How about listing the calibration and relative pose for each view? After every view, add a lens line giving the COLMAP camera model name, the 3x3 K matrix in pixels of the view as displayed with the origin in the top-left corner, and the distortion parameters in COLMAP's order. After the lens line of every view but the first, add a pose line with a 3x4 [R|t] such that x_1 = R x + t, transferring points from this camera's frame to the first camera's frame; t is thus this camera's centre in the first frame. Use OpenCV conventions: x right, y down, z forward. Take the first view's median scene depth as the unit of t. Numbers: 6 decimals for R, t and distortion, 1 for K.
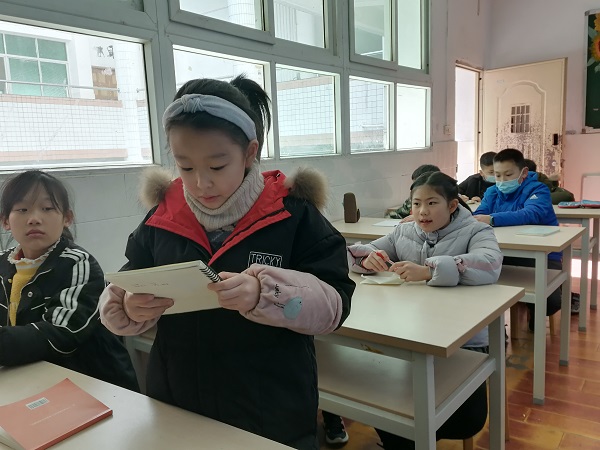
lens RADIAL K [[523.5, 0, 300.0], [0, 523.5, 225.0], [0, 0, 1]] dist [0.075930, -0.084447]
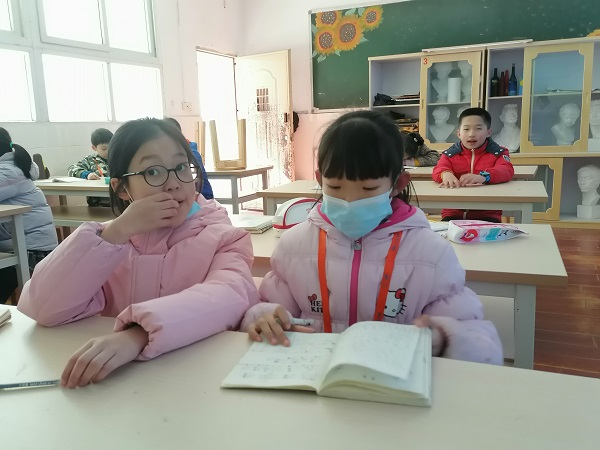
lens RADIAL K [[523.5, 0, 300.0], [0, 523.5, 225.0], [0, 0, 1]] dist [0.075930, -0.084447]
pose [[0.979833, -0.024558, 0.198306, 0.269203], [0.018038, 0.999238, 0.034618, 0.042599], [-0.199005, -0.030343, 0.979529, -0.186372]]
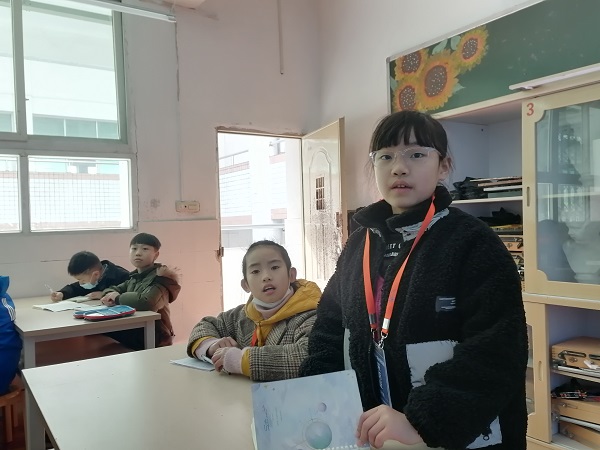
lens RADIAL K [[523.5, 0, 300.0], [0, 523.5, 225.0], [0, 0, 1]] dist [0.075930, -0.084447]
pose [[0.935918, 0.014029, -0.351938, 0.699155], [-0.059576, 0.991114, -0.118925, -0.058951], [0.347142, 0.132271, 0.928438, 0.270481]]
